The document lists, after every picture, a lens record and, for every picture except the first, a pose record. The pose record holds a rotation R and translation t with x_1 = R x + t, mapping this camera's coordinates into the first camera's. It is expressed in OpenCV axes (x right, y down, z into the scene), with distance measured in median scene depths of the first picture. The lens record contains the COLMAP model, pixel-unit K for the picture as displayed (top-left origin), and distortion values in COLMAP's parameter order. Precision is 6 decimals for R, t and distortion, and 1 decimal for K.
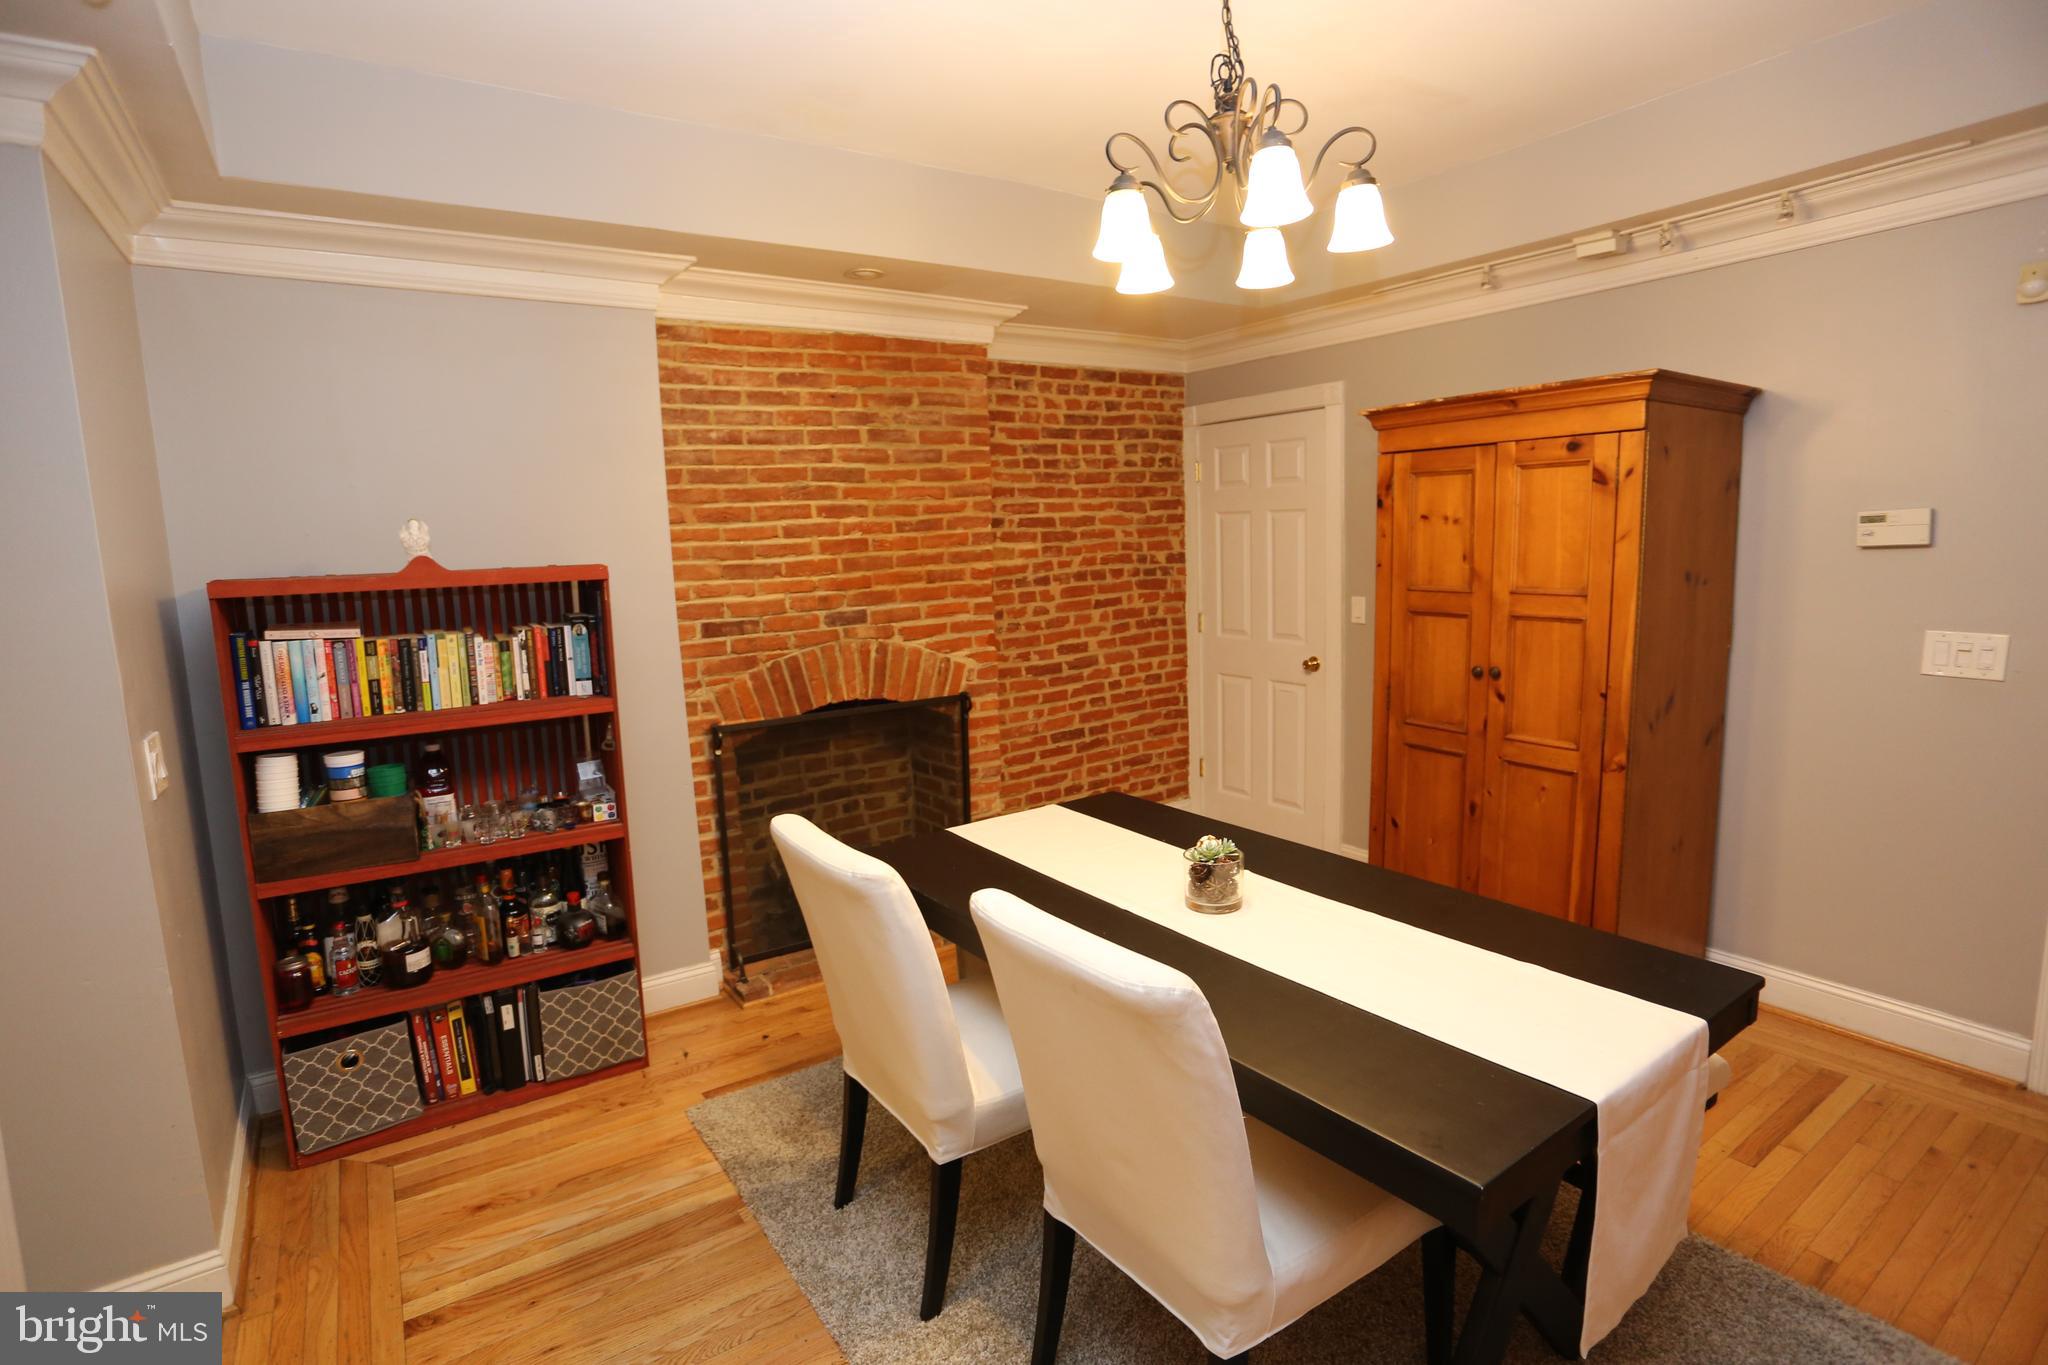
lens RADIAL K [[1032.4, 0, 1026.8], [0, 1032.4, 674.1], [0, 0, 1]] dist [0.003635, 0.004440]
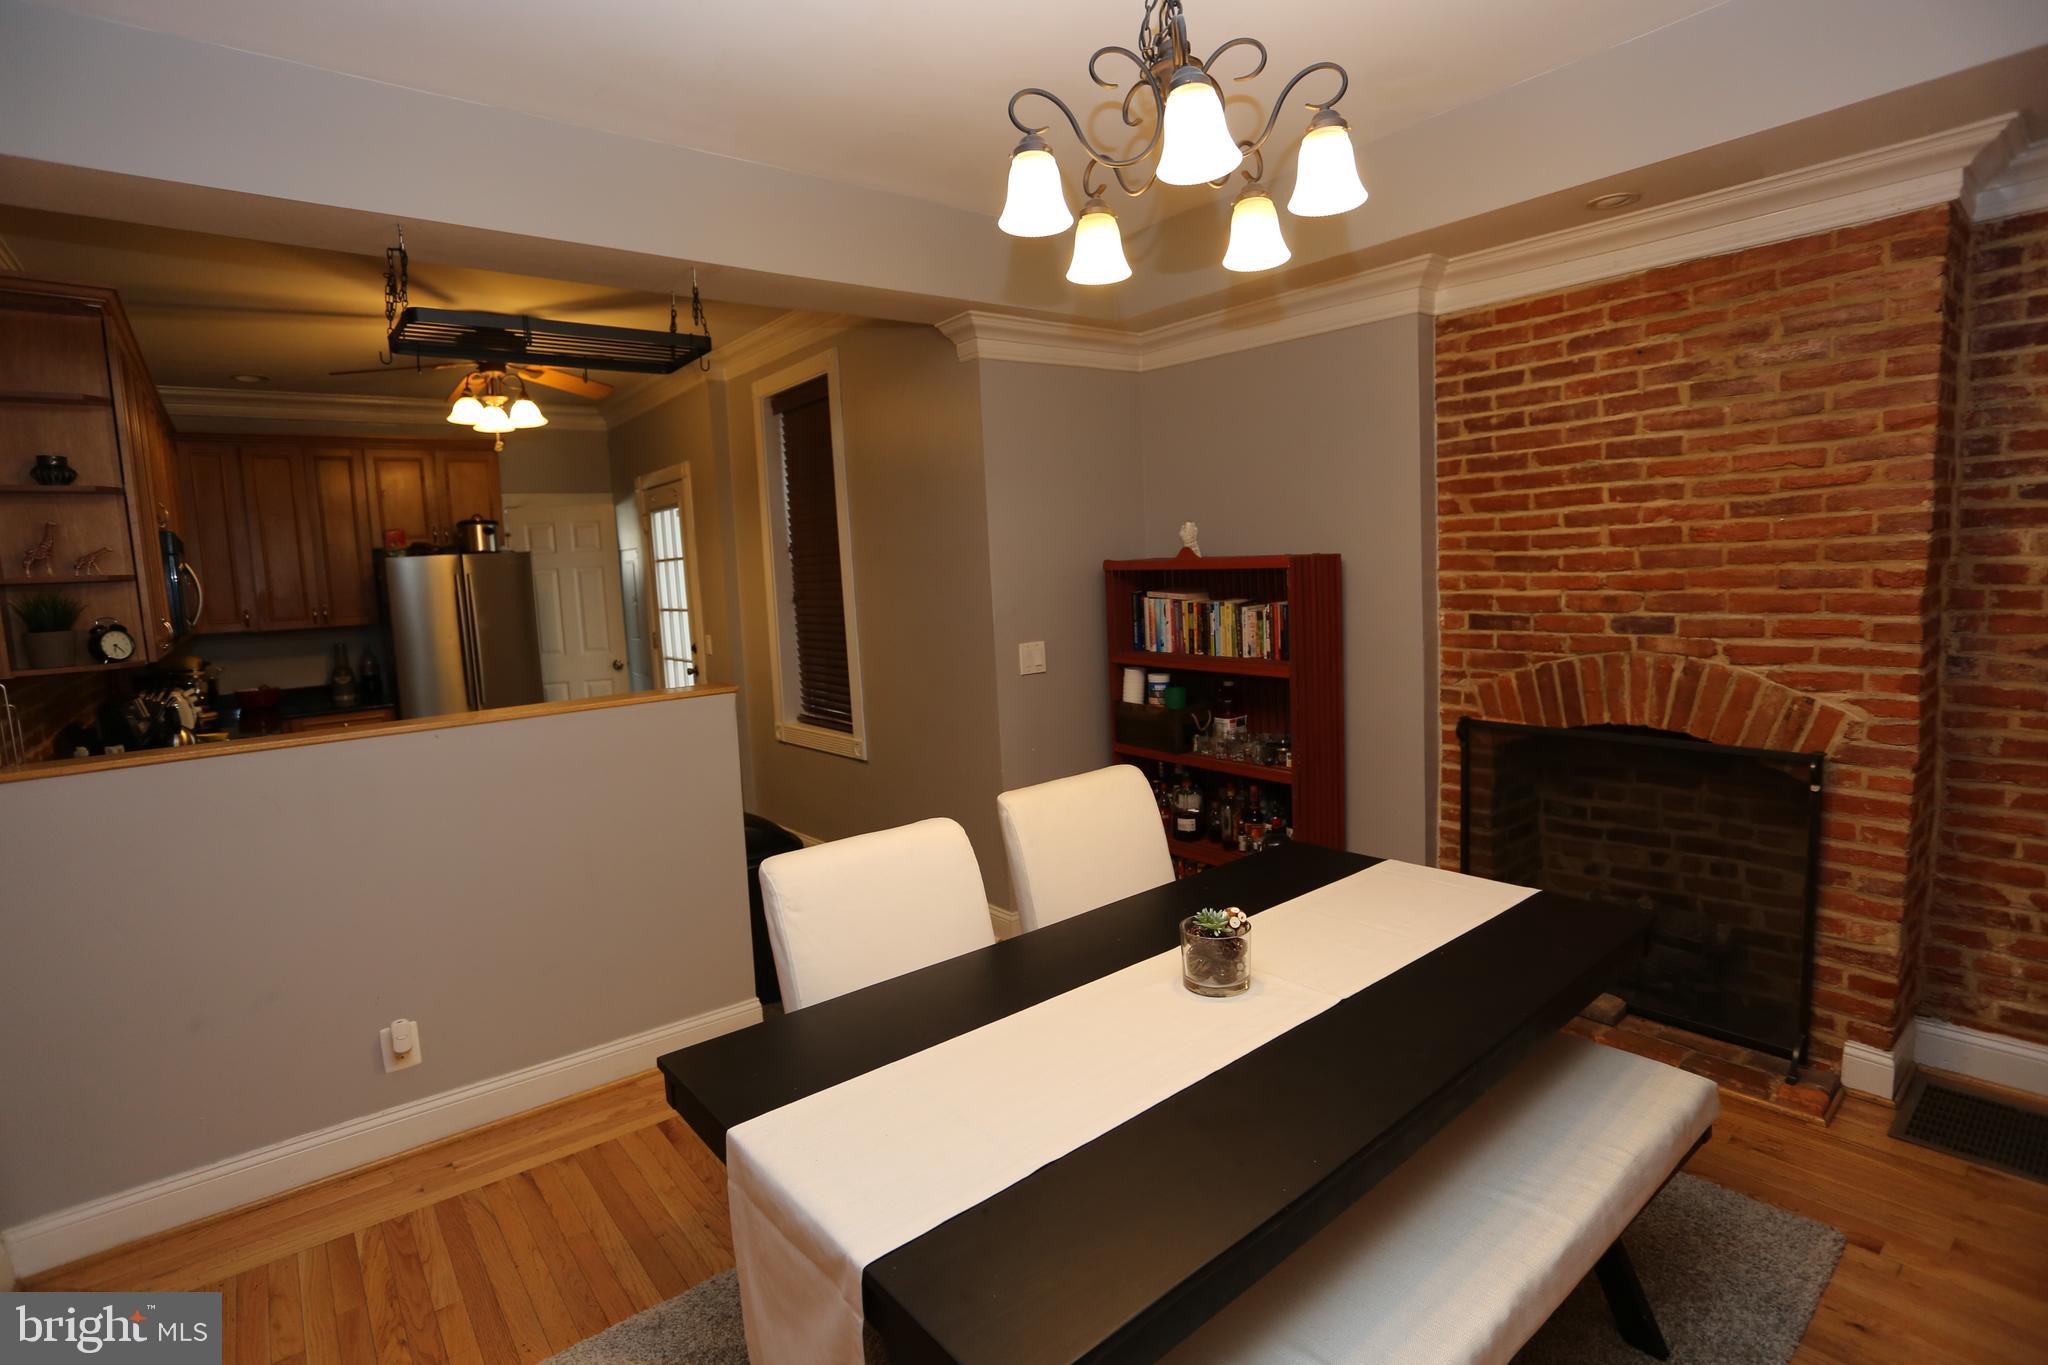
lens RADIAL K [[1032.4, 0, 1029.5], [0, 1032.4, 688.7], [0, 0, 1]] dist [0.003635, 0.004440]
pose [[0.115622, 0.161497, -0.980077, 0.592613], [-0.100011, 0.983573, 0.150275, -0.081468], [0.988246, 0.080644, 0.129874, 0.435584]]
